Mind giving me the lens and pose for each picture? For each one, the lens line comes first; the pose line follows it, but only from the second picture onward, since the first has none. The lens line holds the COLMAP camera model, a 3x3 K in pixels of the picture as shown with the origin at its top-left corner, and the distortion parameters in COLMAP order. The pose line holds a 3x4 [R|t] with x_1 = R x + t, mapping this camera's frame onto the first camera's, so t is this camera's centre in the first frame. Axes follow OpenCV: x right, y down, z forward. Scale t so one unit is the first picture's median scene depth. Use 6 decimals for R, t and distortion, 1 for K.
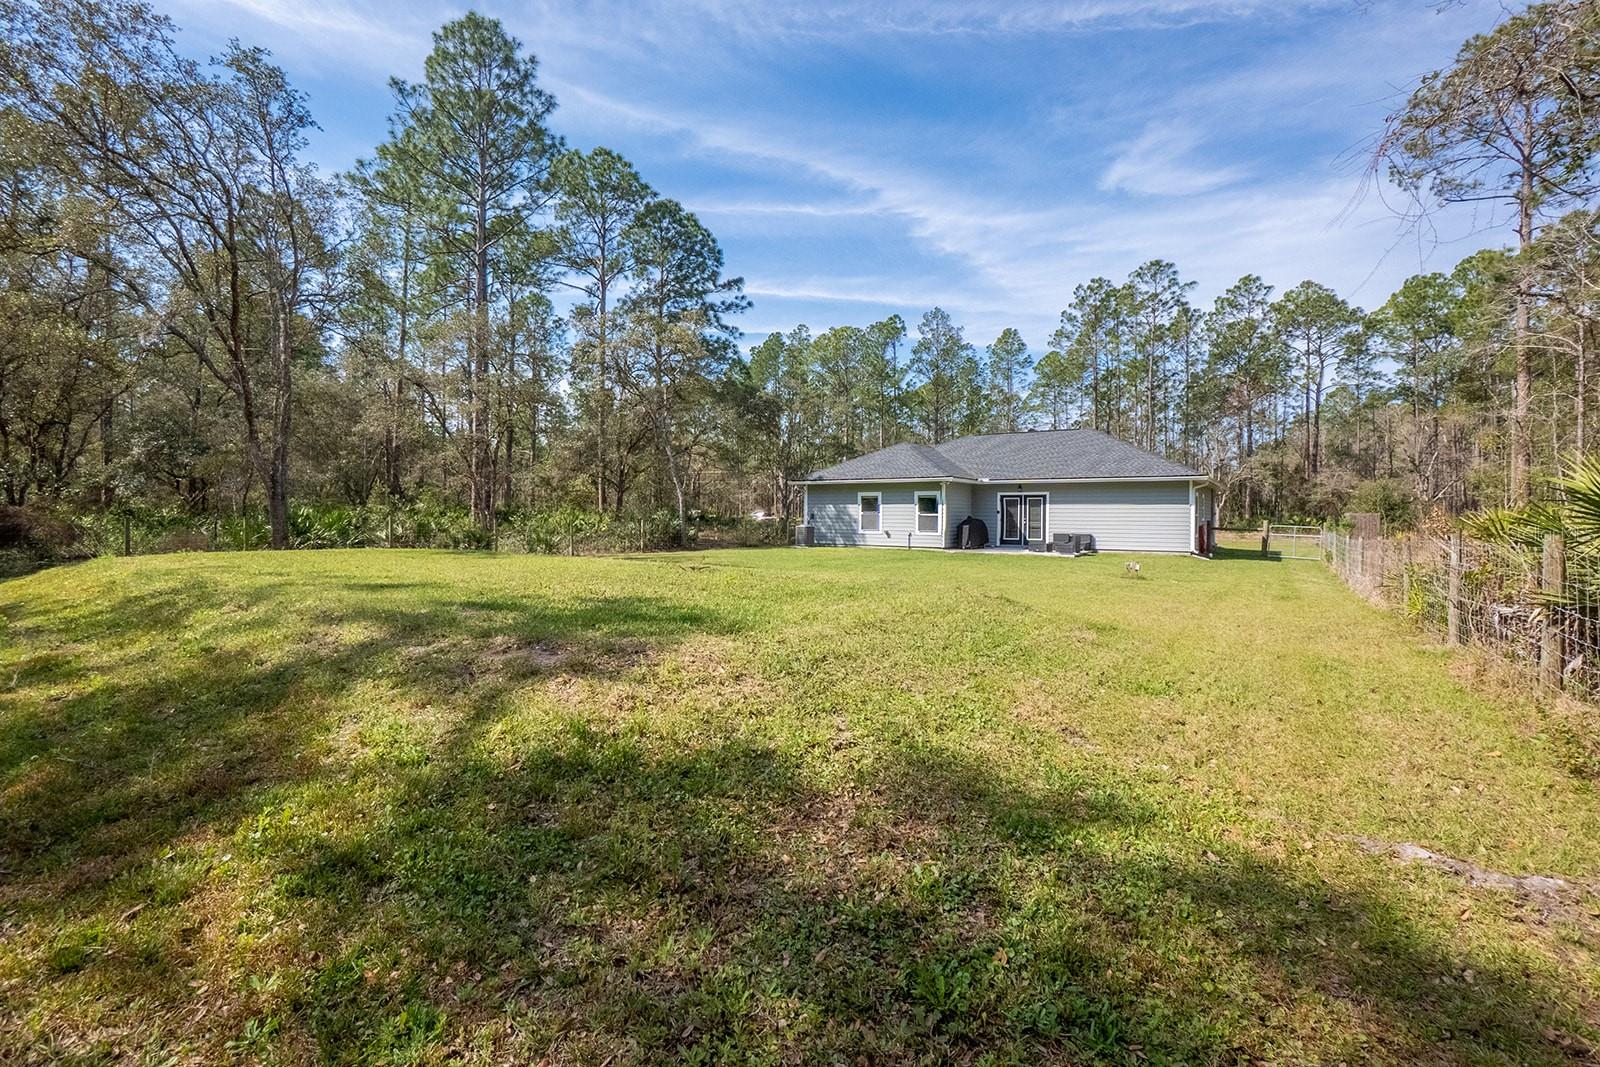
lens RADIAL K [[677.2, 0, 778.4], [0, 677.2, 539.9], [0, 0, 1]] dist [-0.058375, 0.019508]
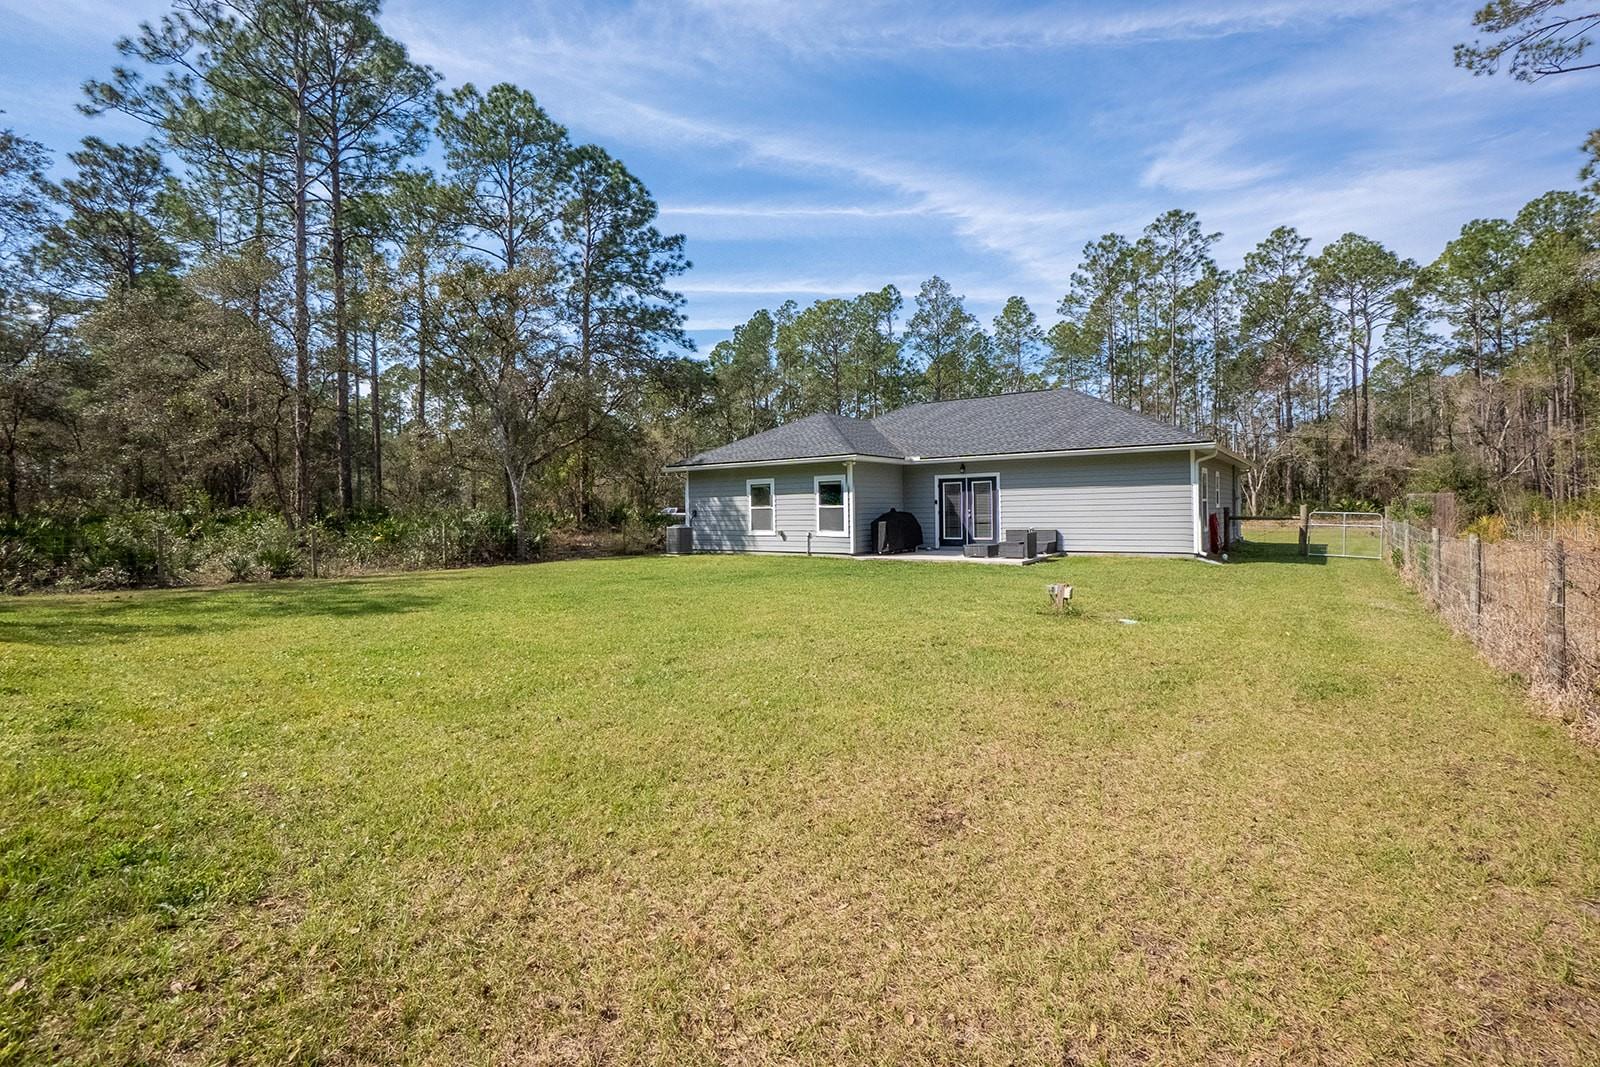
lens RADIAL K [[709.2, 0, 794.9], [0, 709.2, 529.5], [0, 0, 1]] dist [-0.064073, 0.023192]
pose [[0.999733, -0.021566, -0.008351, 0.087342], [0.021481, 0.999717, -0.010216, -0.003285], [0.008569, 0.010033, 0.999913, 0.111591]]
